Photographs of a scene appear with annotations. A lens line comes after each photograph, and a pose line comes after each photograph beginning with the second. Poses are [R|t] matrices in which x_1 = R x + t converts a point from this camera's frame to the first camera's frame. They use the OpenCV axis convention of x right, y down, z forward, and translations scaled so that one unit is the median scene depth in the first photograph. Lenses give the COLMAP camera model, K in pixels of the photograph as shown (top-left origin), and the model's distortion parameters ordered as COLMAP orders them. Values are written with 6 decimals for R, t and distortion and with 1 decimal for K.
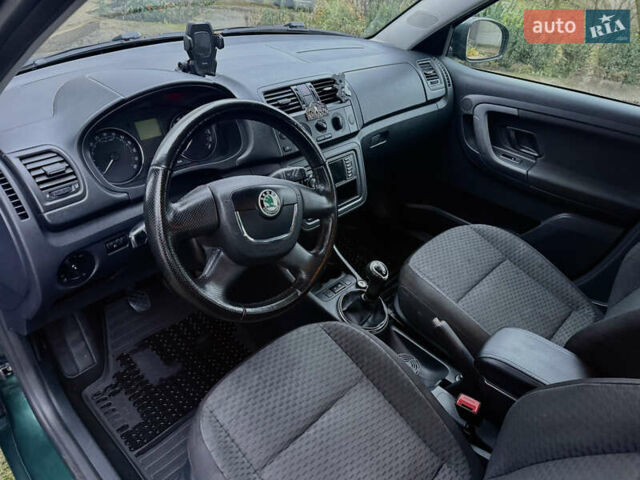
lens RADIAL K [[427.6, 0, 320.0], [0, 427.6, 240.0], [0, 0, 1]] dist [0.045734, -0.085056]
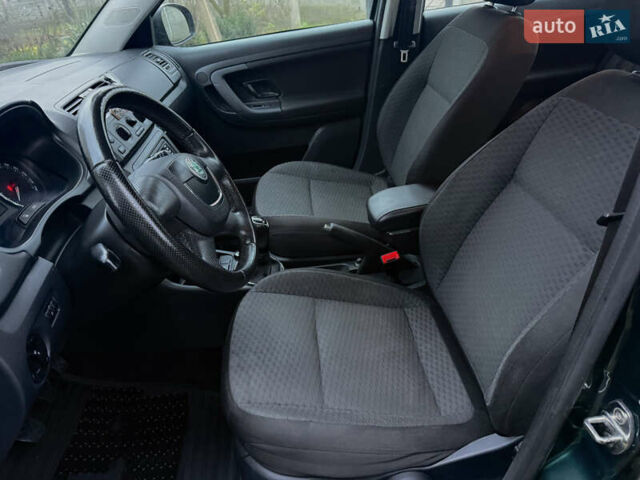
lens RADIAL K [[427.6, 0, 320.0], [0, 427.6, 240.0], [0, 0, 1]] dist [0.045734, -0.085056]
pose [[0.661200, -0.527783, 0.533160, -0.305508], [0.547768, 0.825237, 0.137598, 0.040480], [-0.512606, 0.201069, 0.834750, 0.042730]]
